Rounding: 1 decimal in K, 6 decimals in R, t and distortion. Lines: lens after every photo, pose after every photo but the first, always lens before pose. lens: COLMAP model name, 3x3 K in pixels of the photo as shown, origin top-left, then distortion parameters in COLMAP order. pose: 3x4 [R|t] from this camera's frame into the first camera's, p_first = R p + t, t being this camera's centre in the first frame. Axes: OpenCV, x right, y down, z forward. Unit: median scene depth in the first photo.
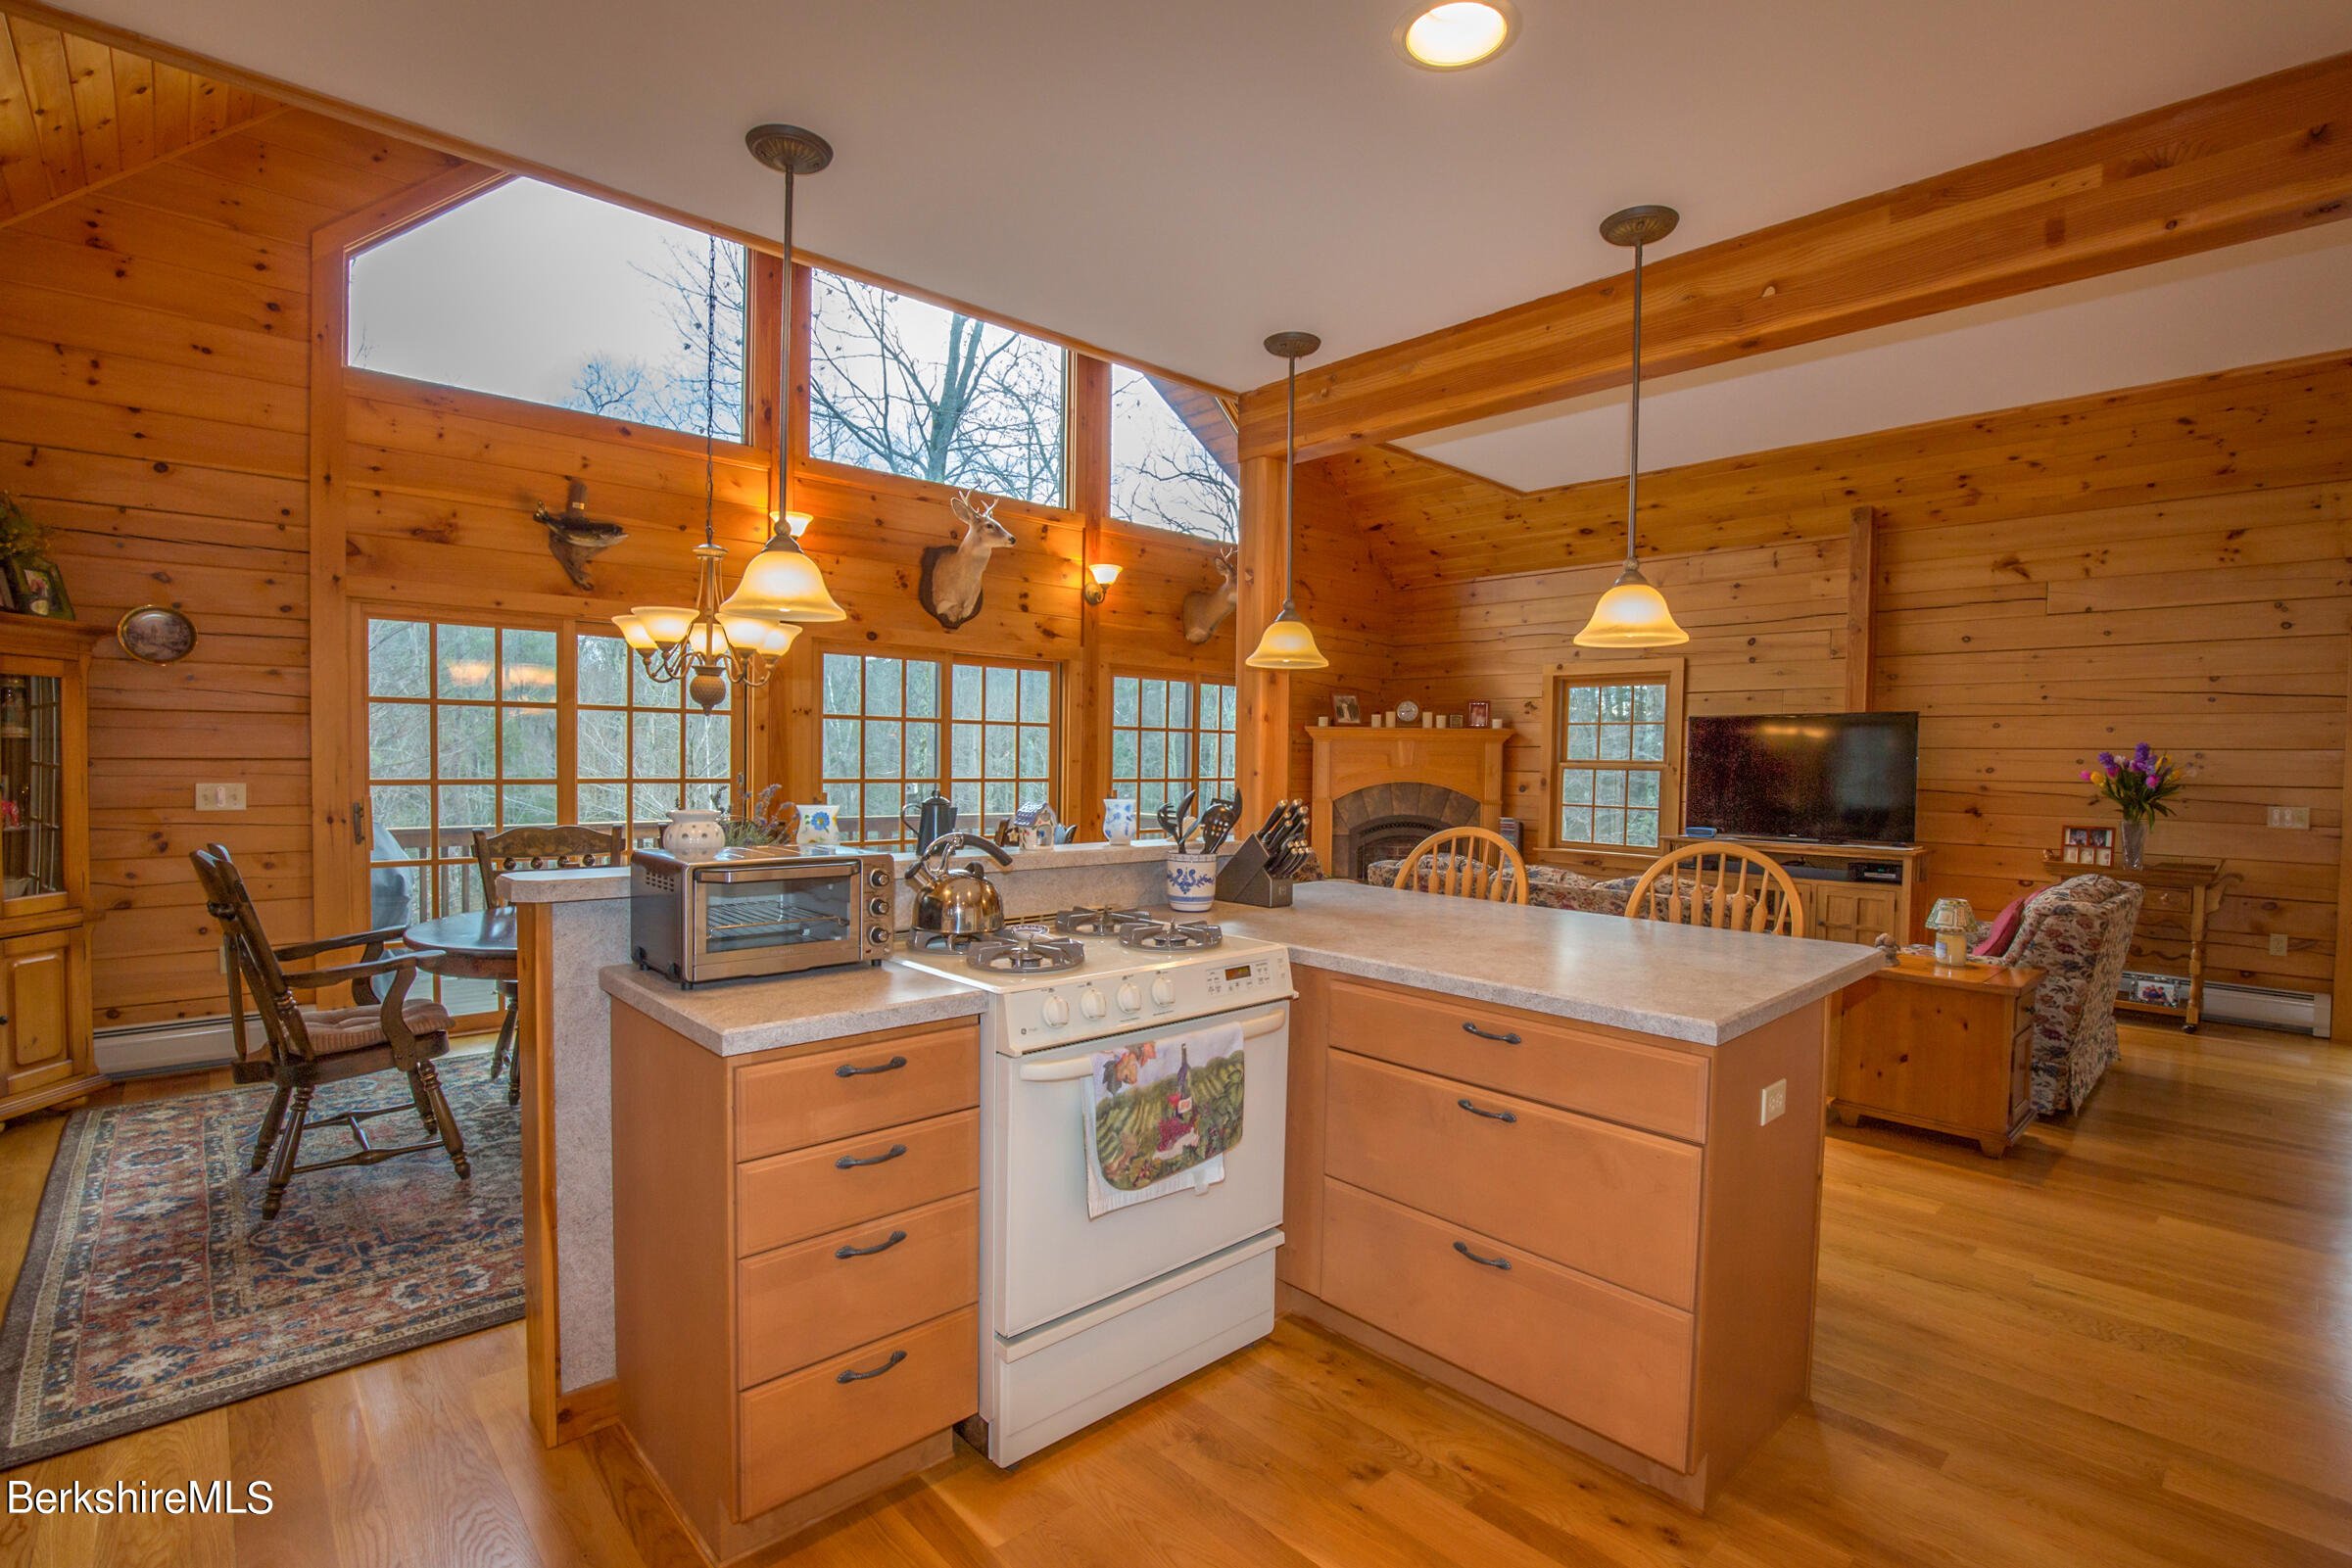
lens RADIAL K [[1079.7, 0, 1190.9], [0, 1079.7, 797.5], [0, 0, 1]] dist [-0.033826, 0.005166]
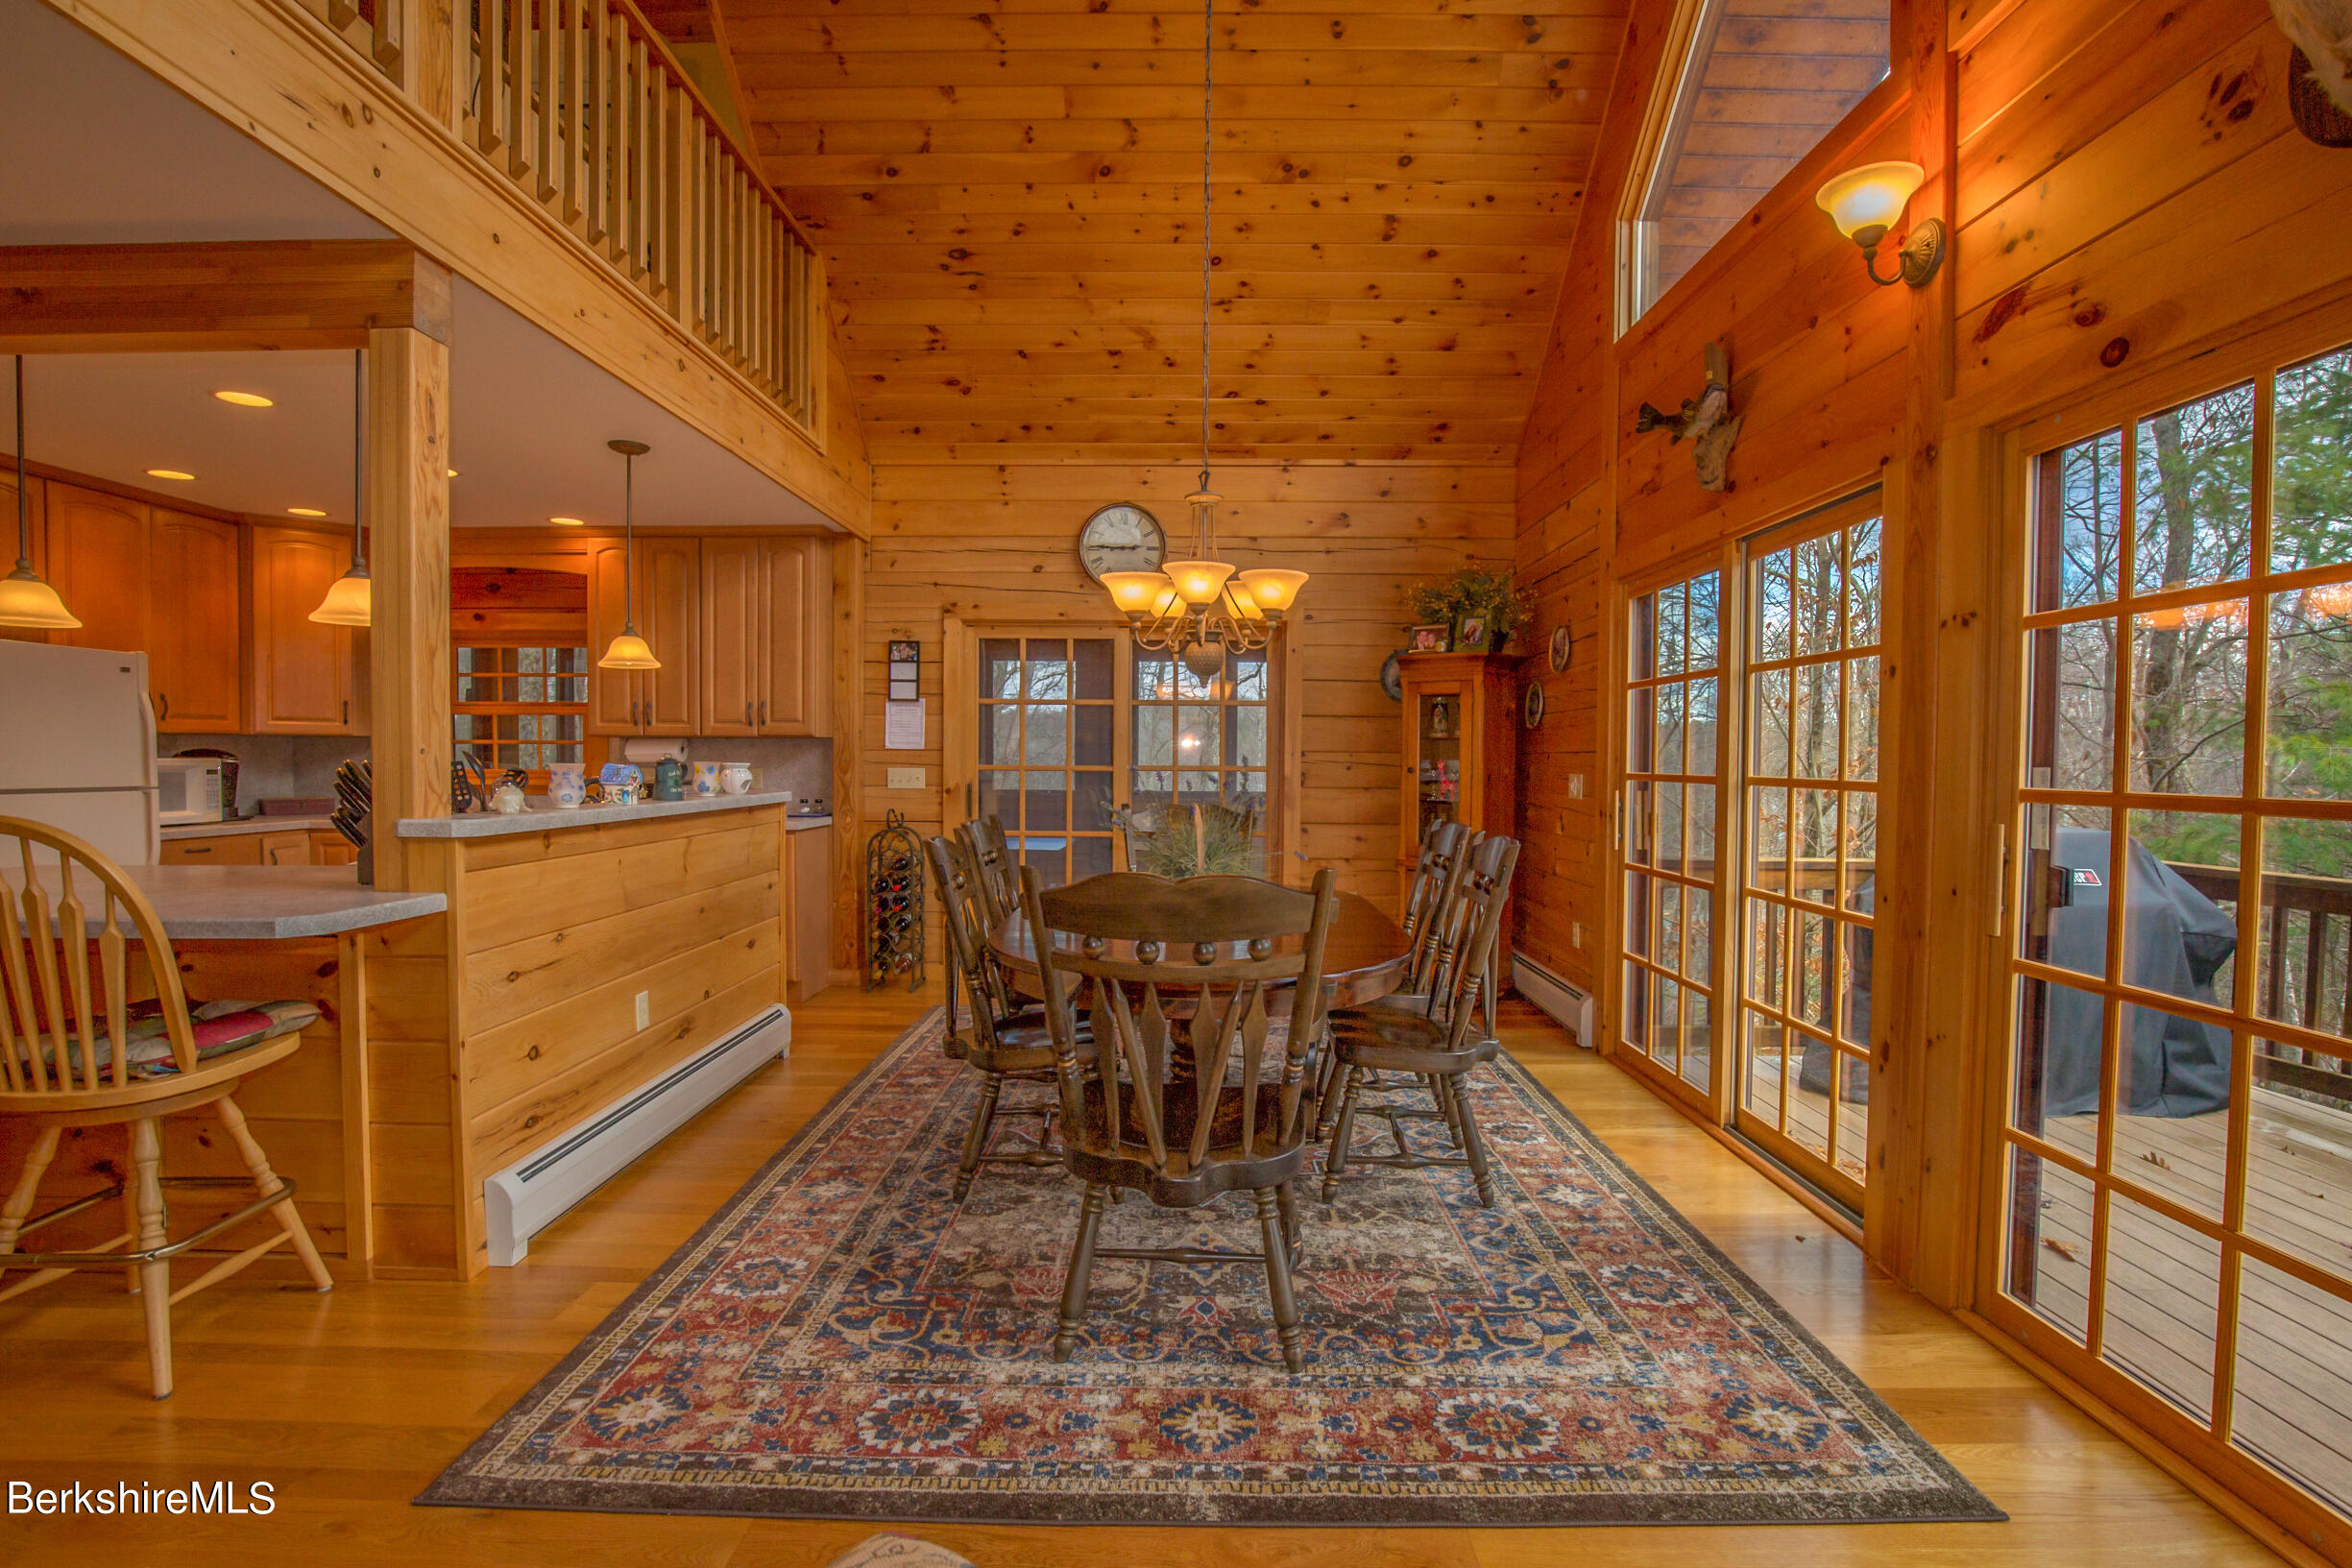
lens RADIAL K [[1079.7, 0, 1175.1], [0, 1079.7, 795.0], [0, 0, 1]] dist [-0.033826, 0.005166]
pose [[-0.692593, 0.005002, -0.721312, 0.116033], [-0.044660, 0.997760, 0.049801, -0.019132], [0.719945, 0.066706, -0.690818, 0.938252]]
